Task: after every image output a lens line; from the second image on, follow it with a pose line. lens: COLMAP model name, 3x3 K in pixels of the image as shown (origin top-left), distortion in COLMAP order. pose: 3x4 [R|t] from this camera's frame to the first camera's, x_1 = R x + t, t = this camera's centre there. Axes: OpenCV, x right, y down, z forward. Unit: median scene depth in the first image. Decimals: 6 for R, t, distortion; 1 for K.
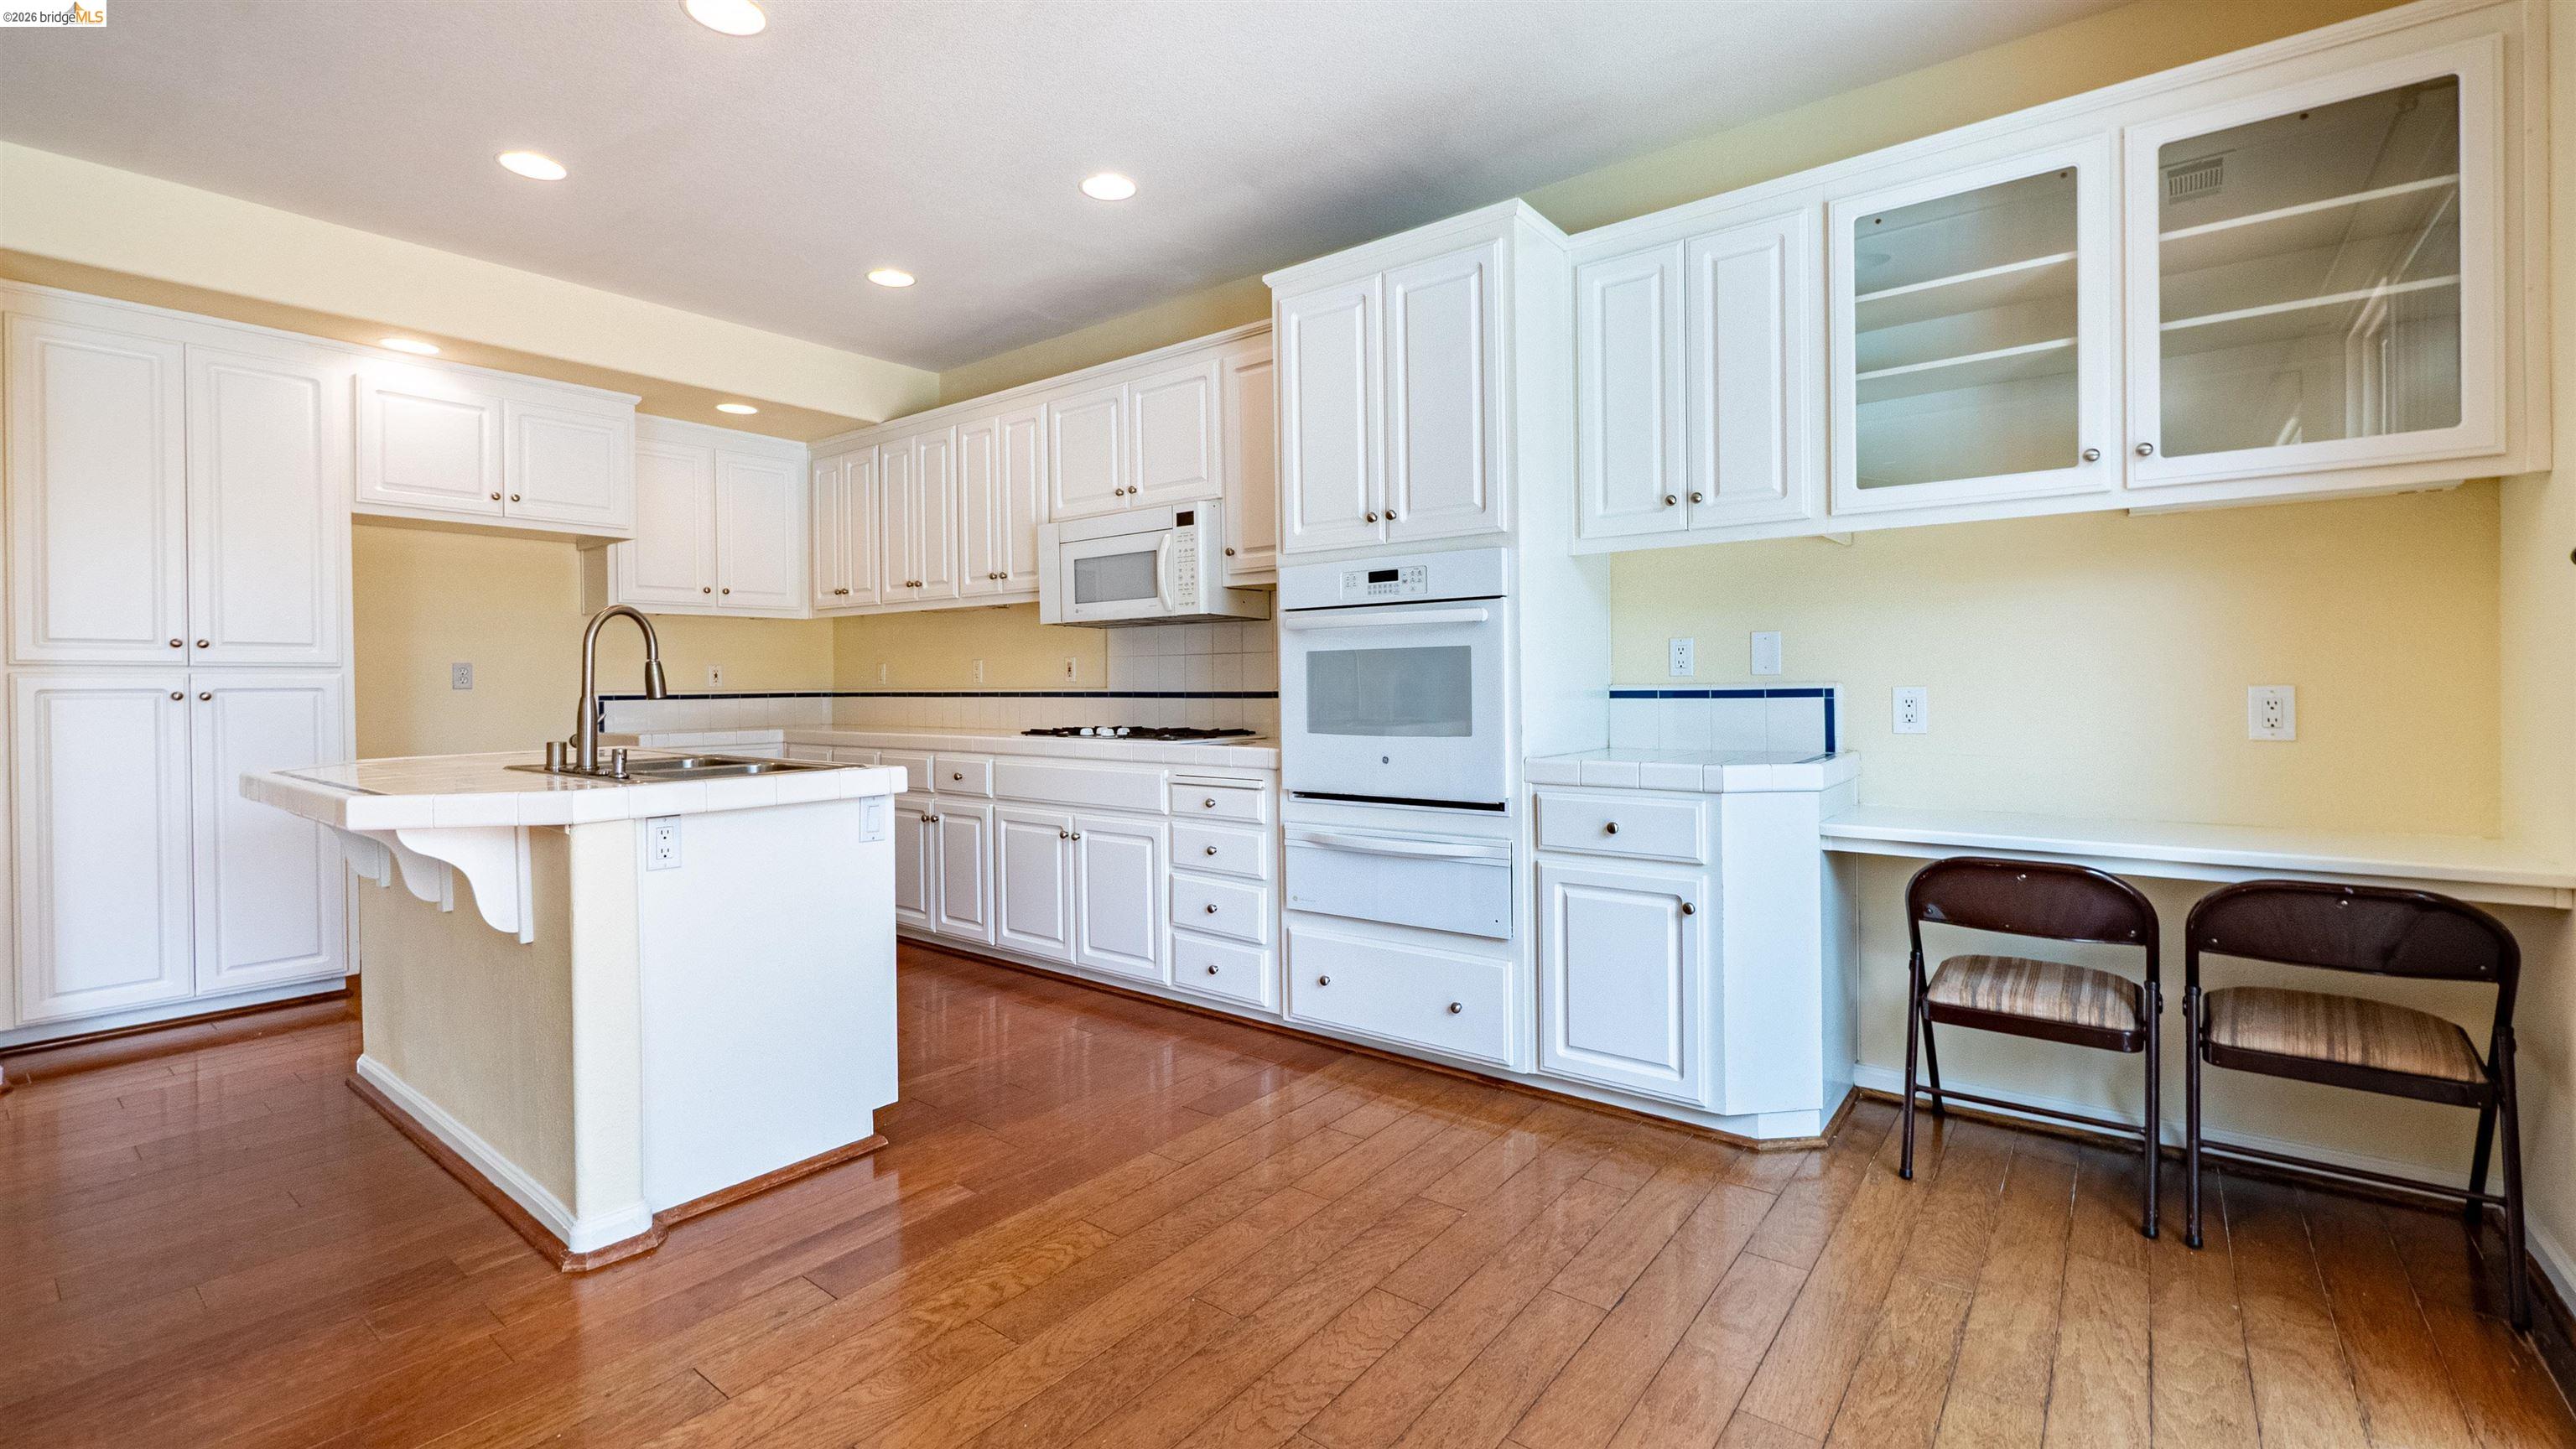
lens RADIAL K [[1089.3, 0, 1296.3], [0, 1089.3, 690.4], [0, 0, 1]] dist [-0.010594, 0.005499]
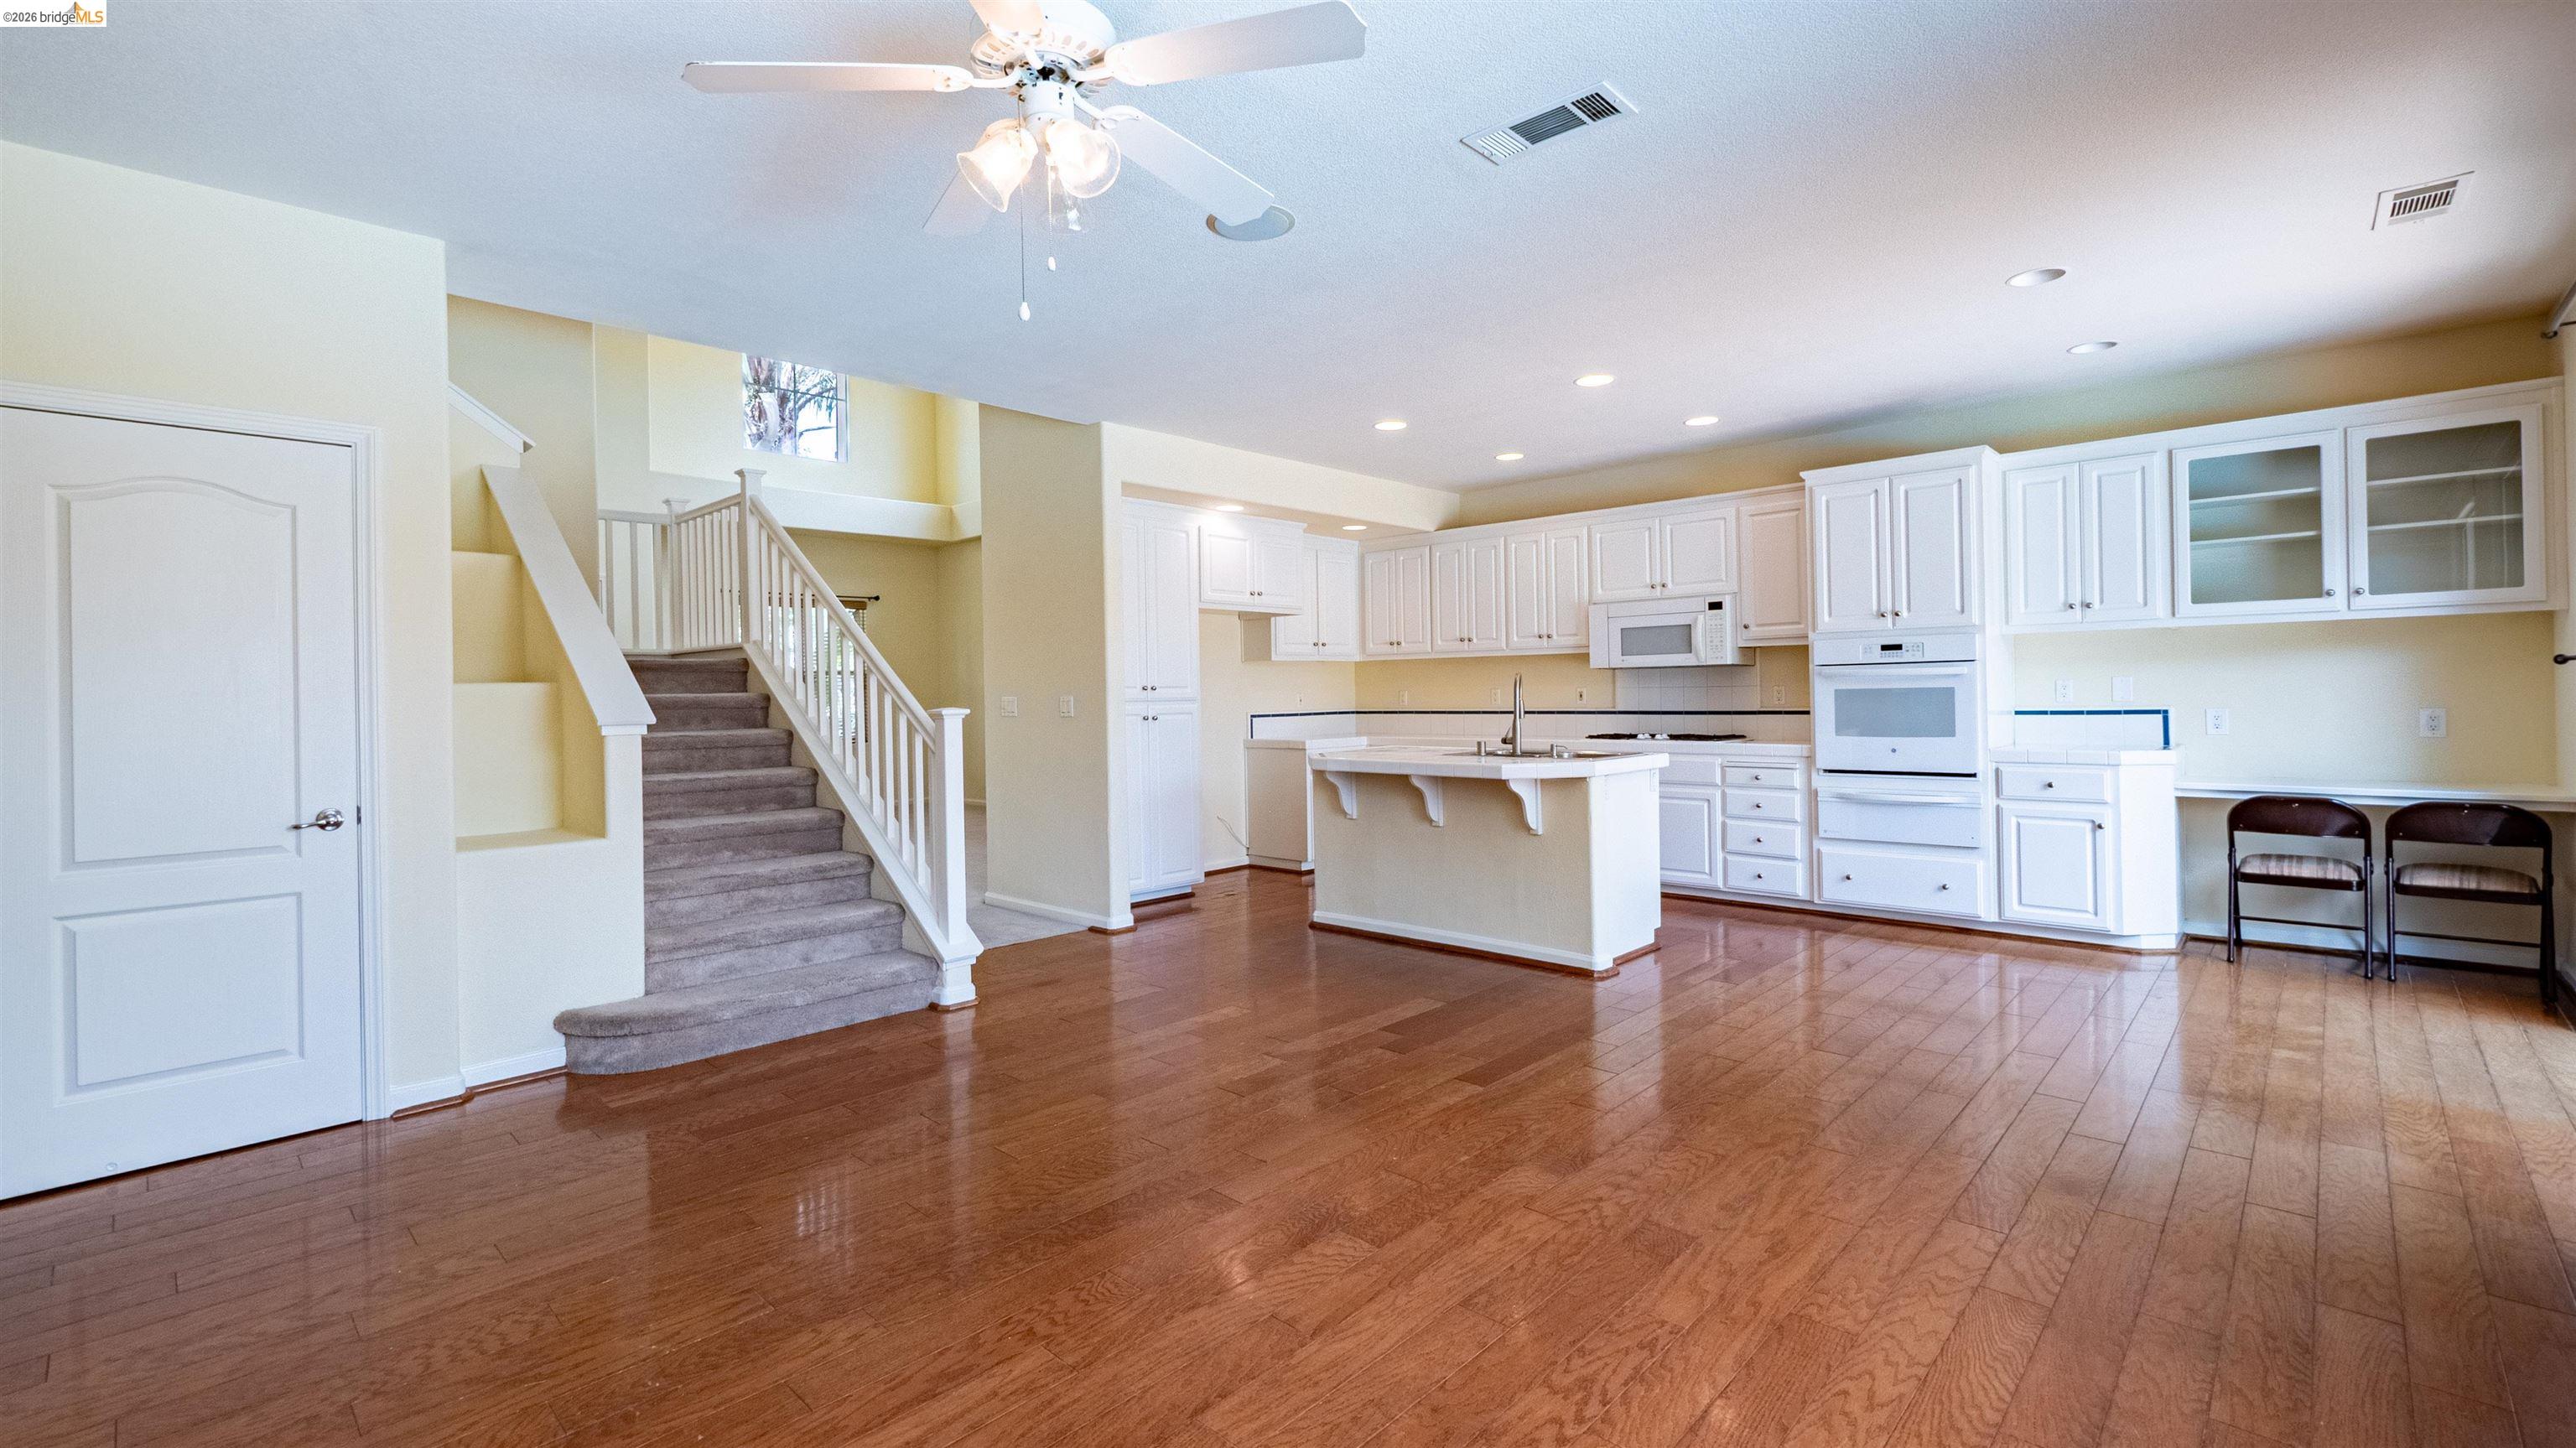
lens RADIAL K [[1107.6, 0, 1288.4], [0, 1107.6, 692.7], [0, 0, 1]] dist [0.000550, -0.000252]
pose [[0.995289, -0.006285, -0.096751, -0.786048], [0.005645, 0.999960, -0.006890, -0.025856], [0.096791, 0.006312, 0.995285, -0.973289]]
